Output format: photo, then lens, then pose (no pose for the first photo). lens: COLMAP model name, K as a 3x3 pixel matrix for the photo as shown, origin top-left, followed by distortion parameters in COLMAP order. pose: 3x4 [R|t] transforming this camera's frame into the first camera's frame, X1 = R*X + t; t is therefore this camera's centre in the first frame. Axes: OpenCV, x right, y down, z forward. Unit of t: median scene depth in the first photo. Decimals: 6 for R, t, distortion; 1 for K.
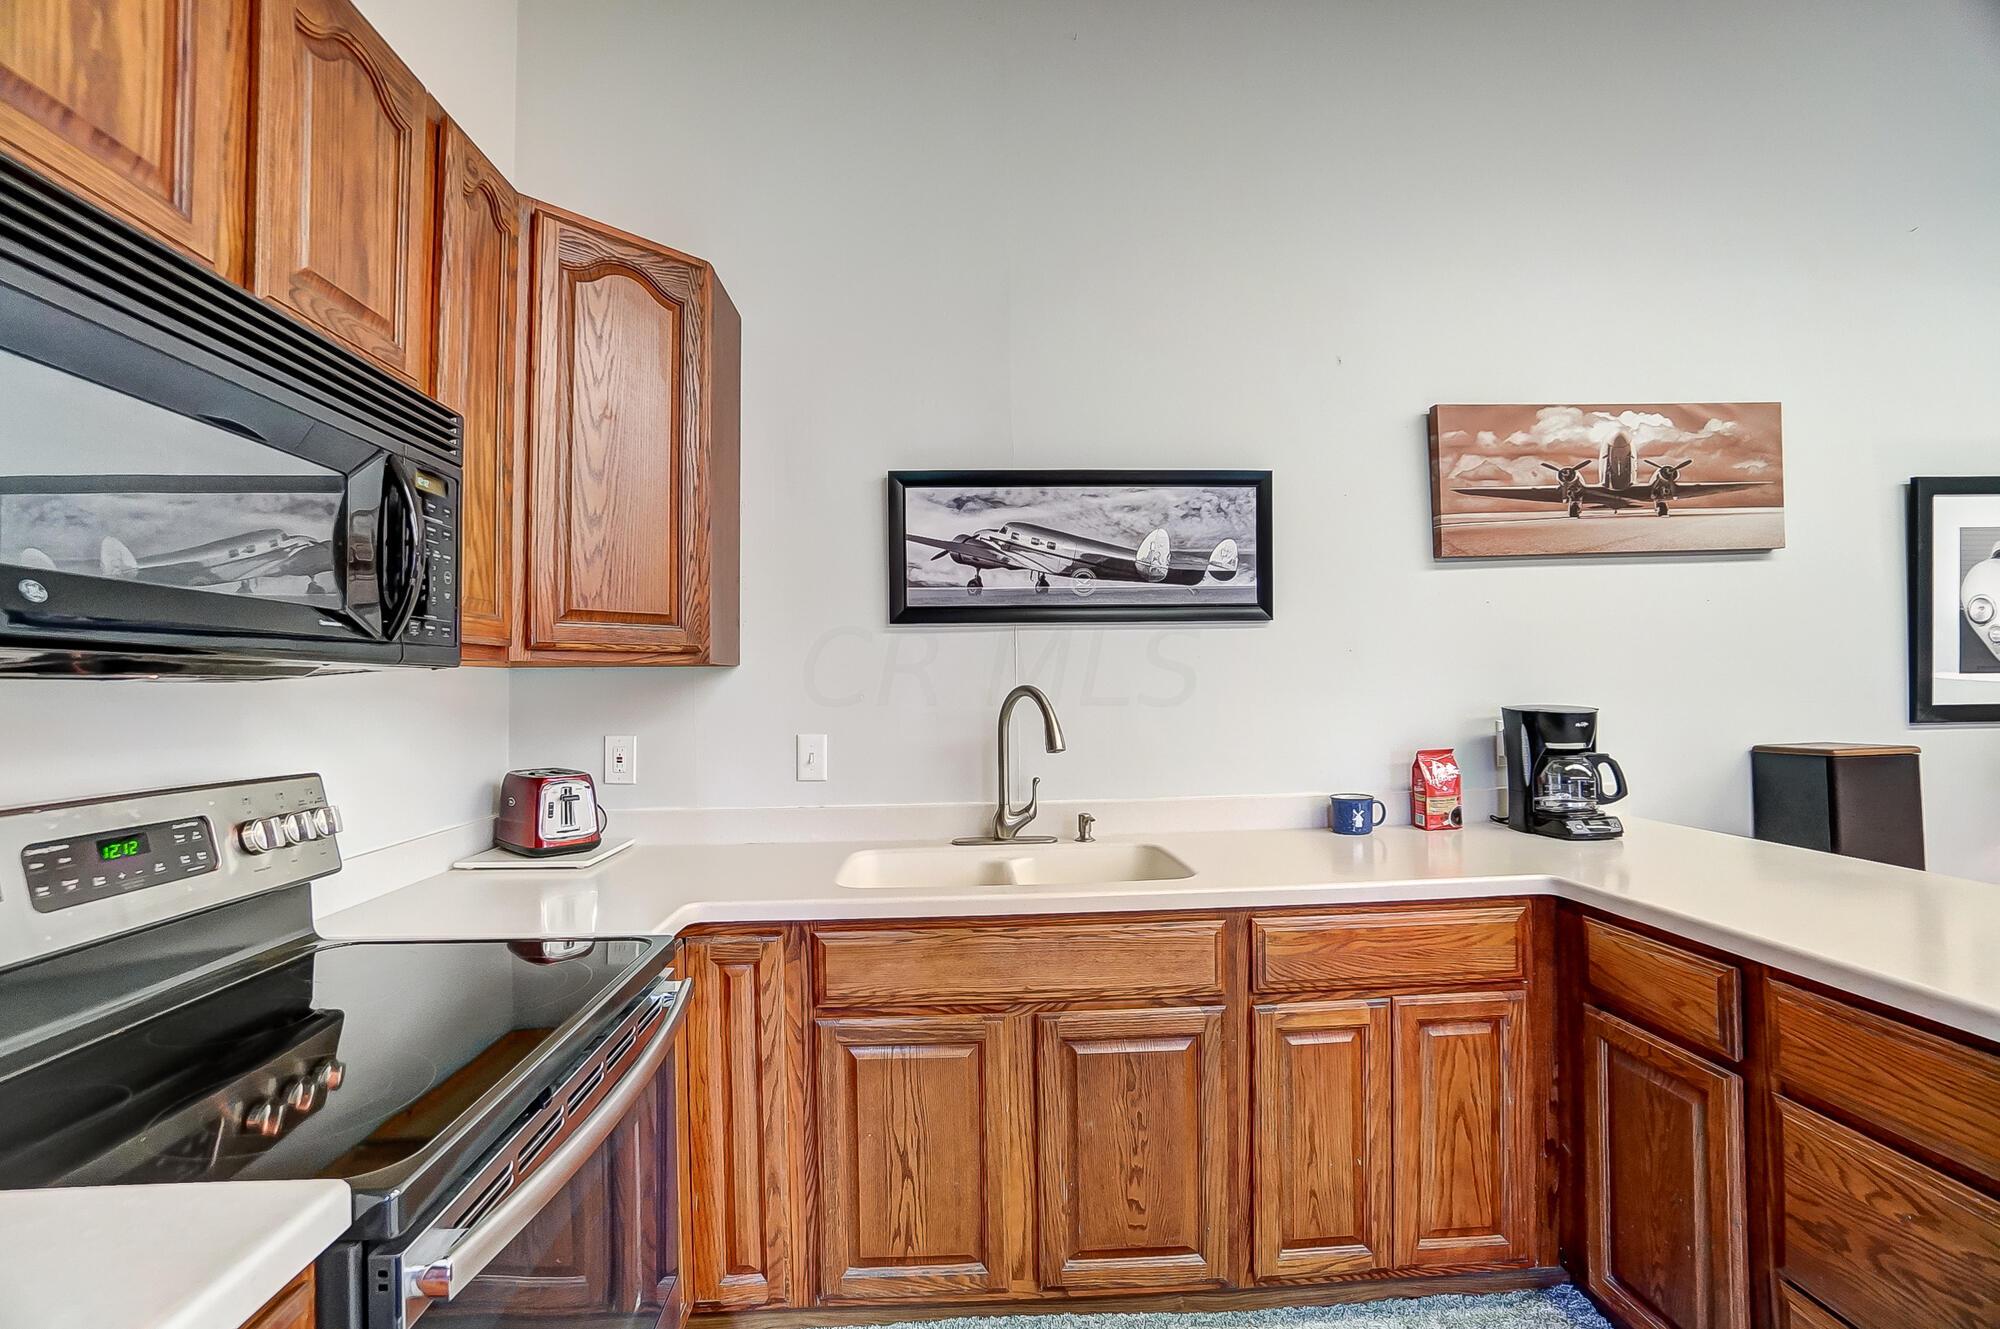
lens RADIAL K [[894.2, 0, 982.1], [0, 894.2, 667.7], [0, 0, 1]] dist [-0.060740, 0.024099]
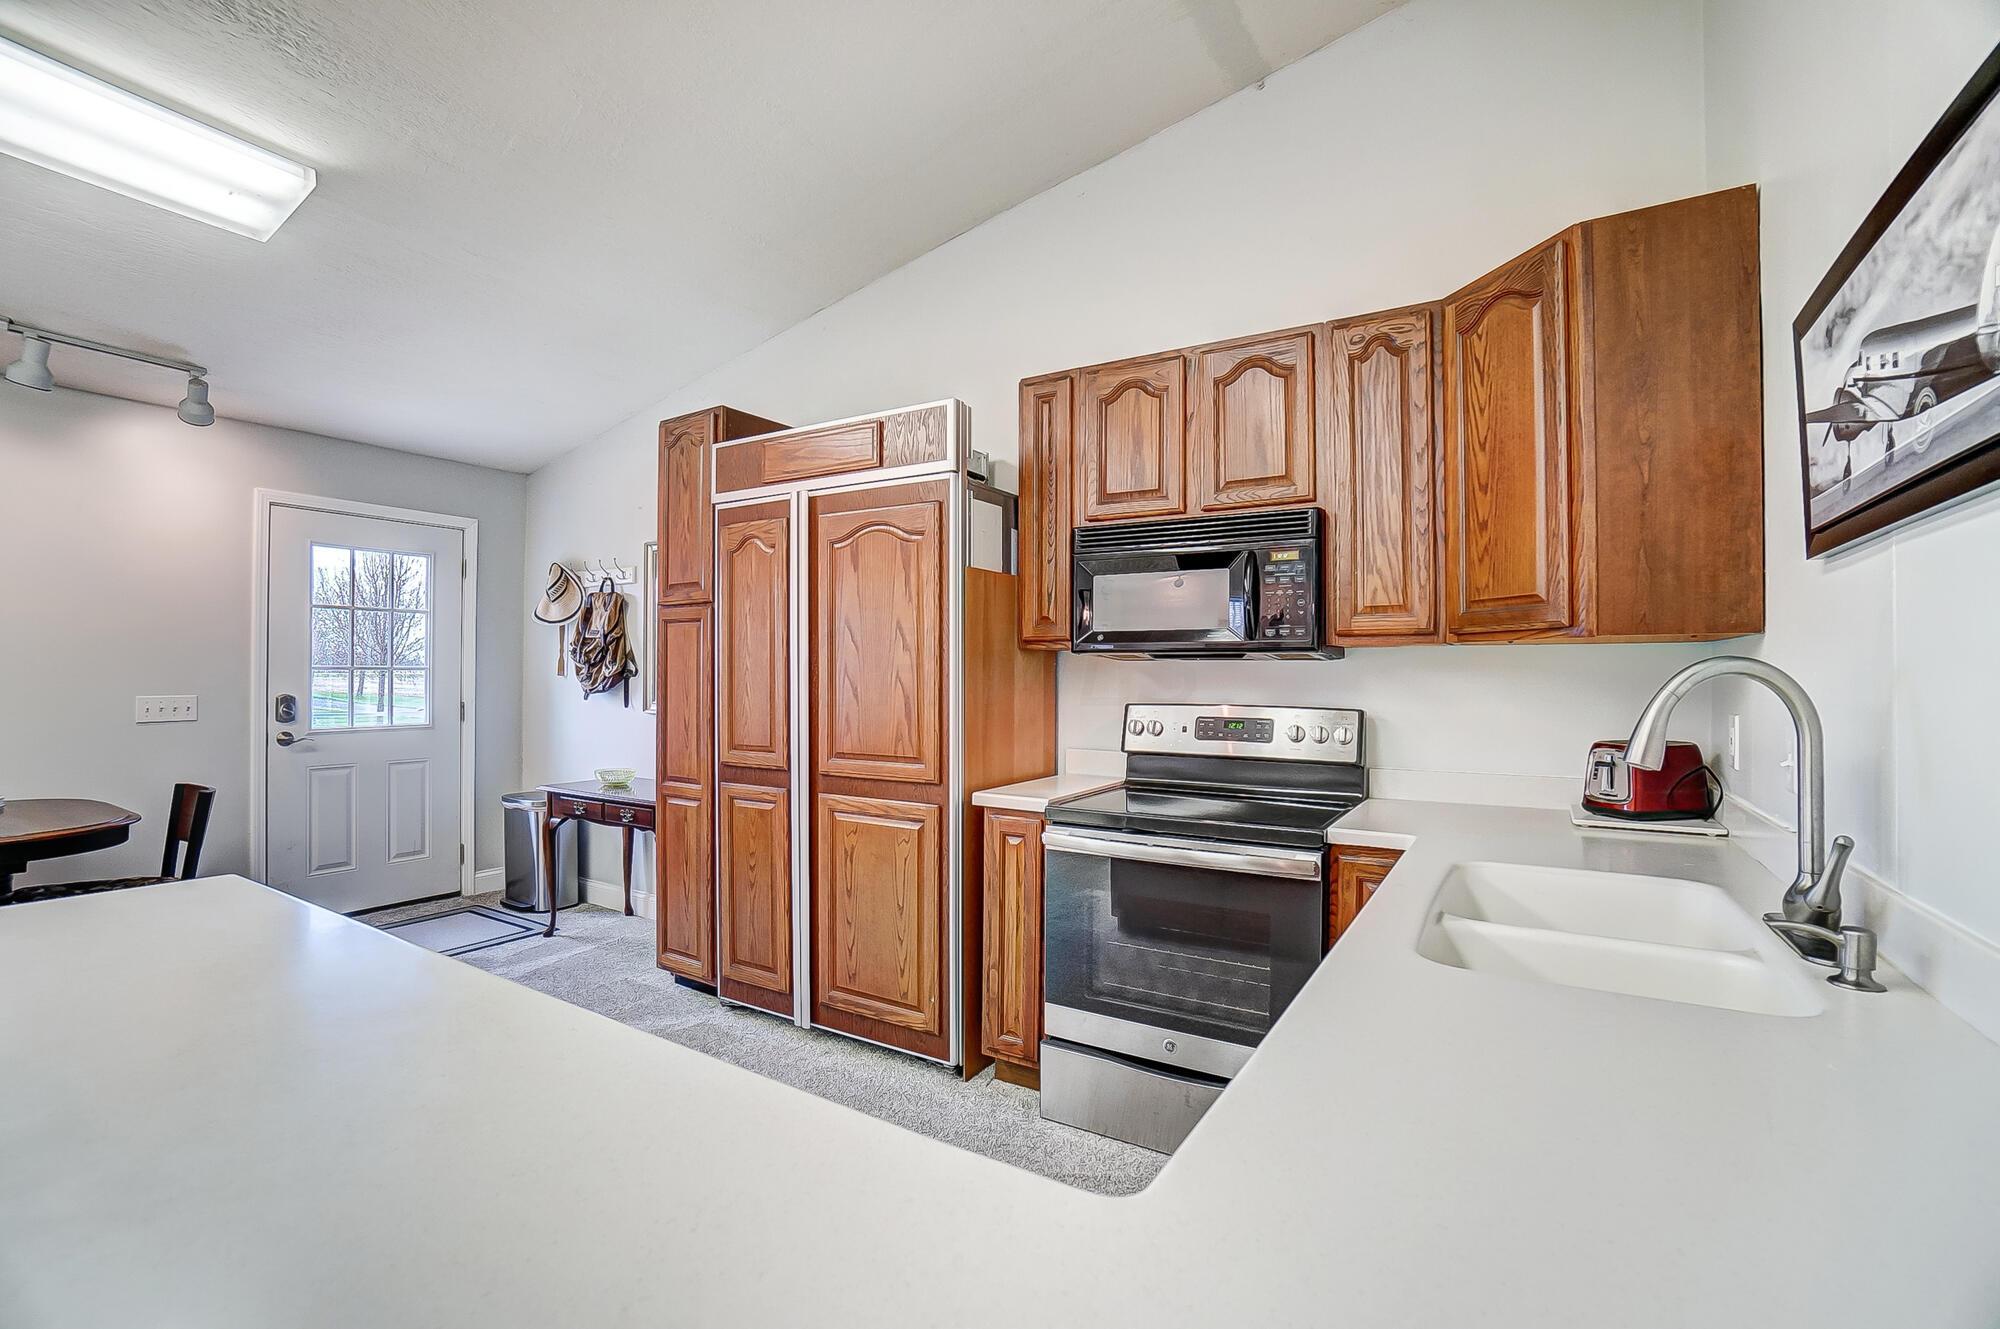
lens RADIAL K [[879.0, 0, 973.7], [0, 879.0, 667.2], [0, 0, 1]] dist [-0.013555, 0.000089]
pose [[-0.573649, 0.002870, -0.819096, 0.736752], [0.018713, 0.999779, -0.009602, 0.021473], [0.818887, -0.020836, -0.573576, 0.861483]]
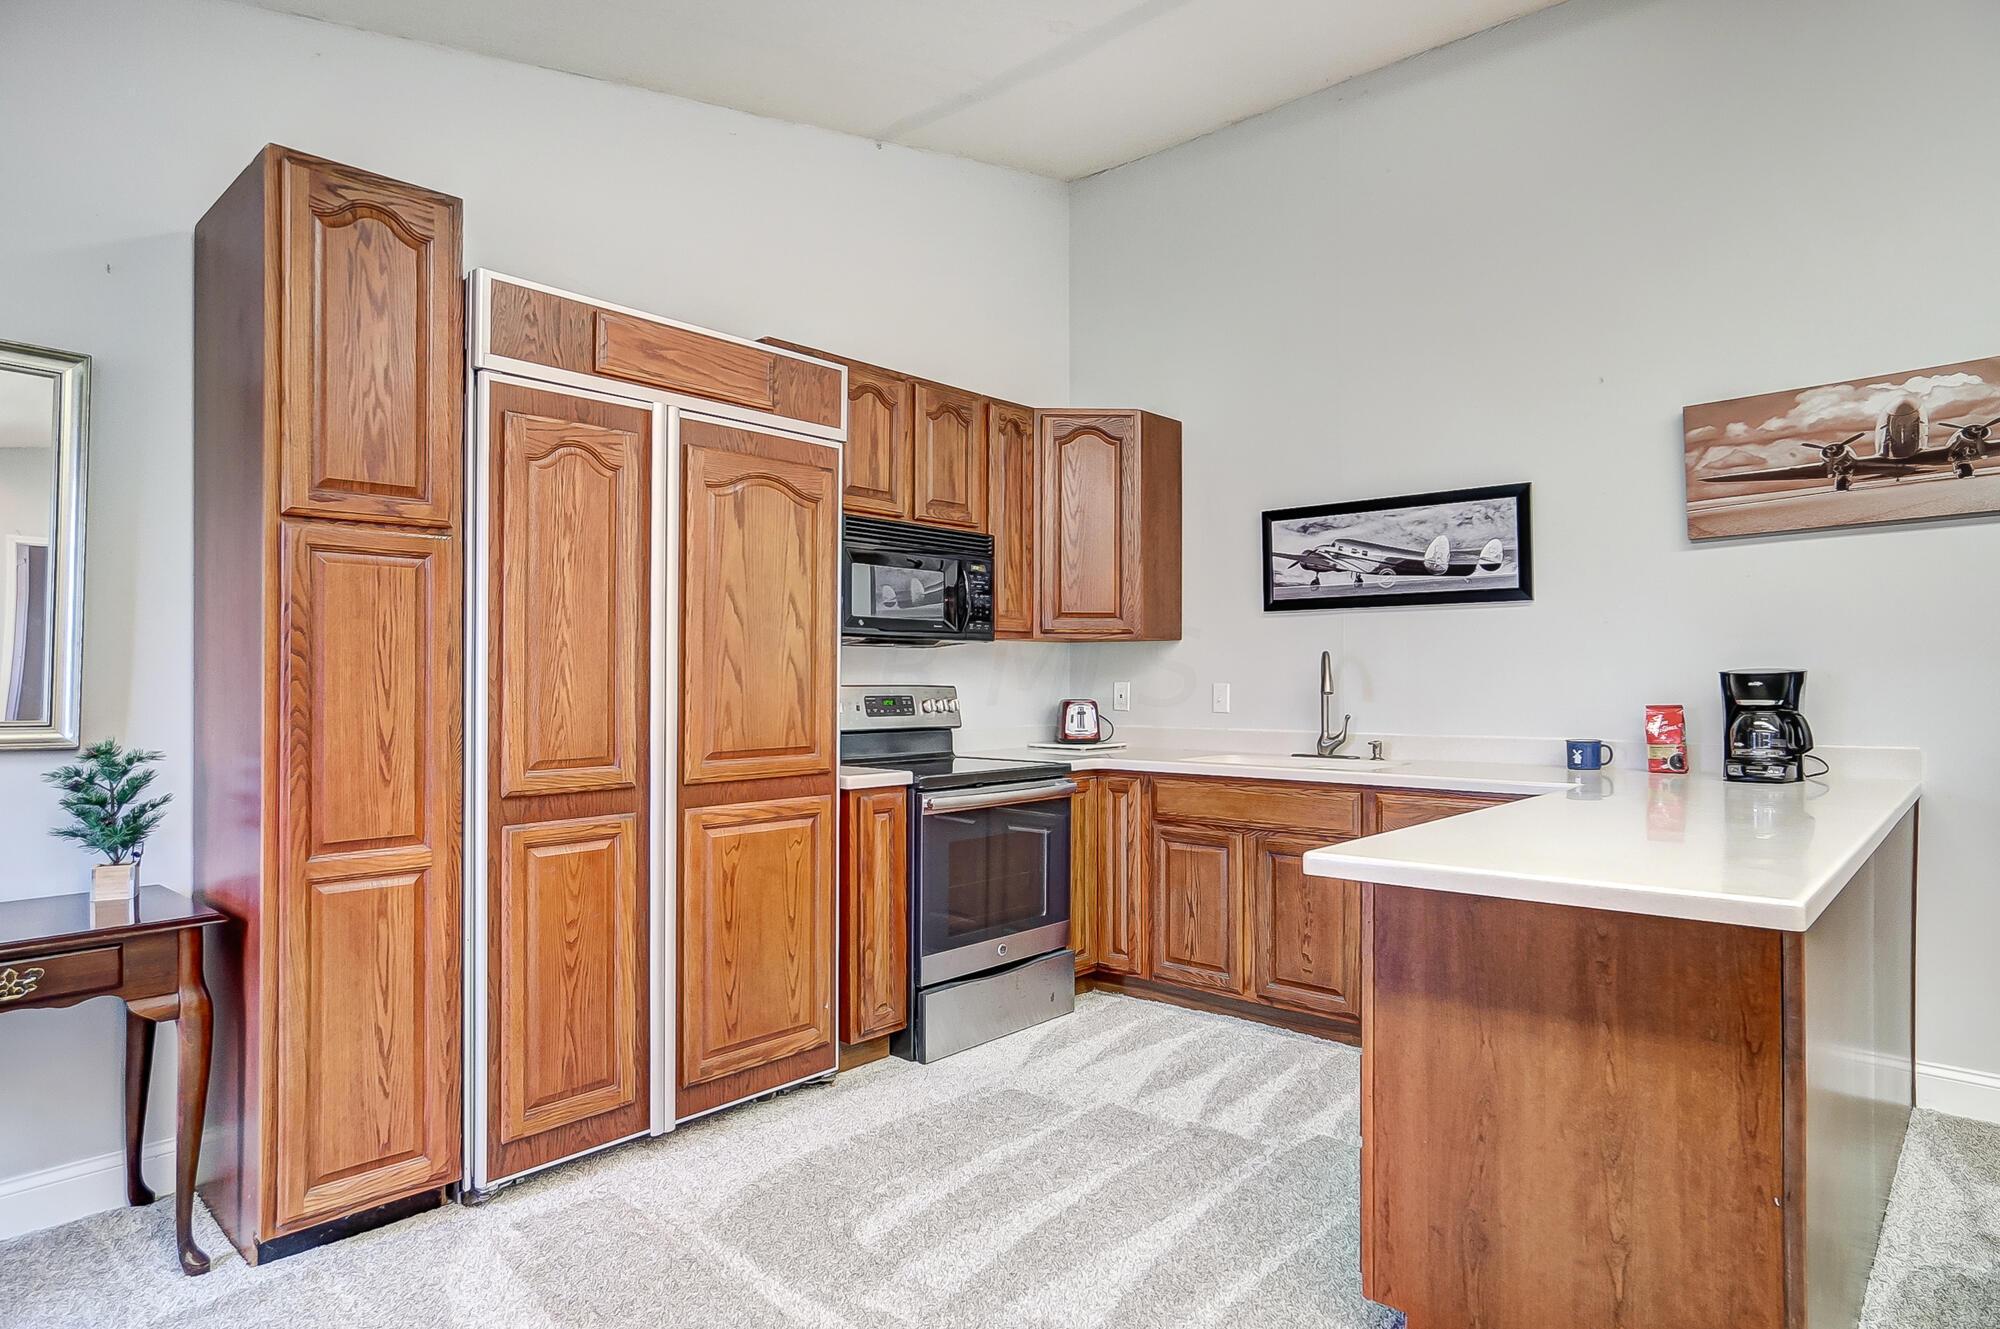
lens RADIAL K [[1166.6, 0, 993.1], [0, 1166.6, 662.6], [0, 0, 1]] dist [0.046489, 0.000499]
pose [[0.708966, 0.004463, -0.705228, 0.976426], [0.005245, 0.999919, 0.011601, 0.012464], [0.705223, -0.011924, 0.708885, -0.744208]]
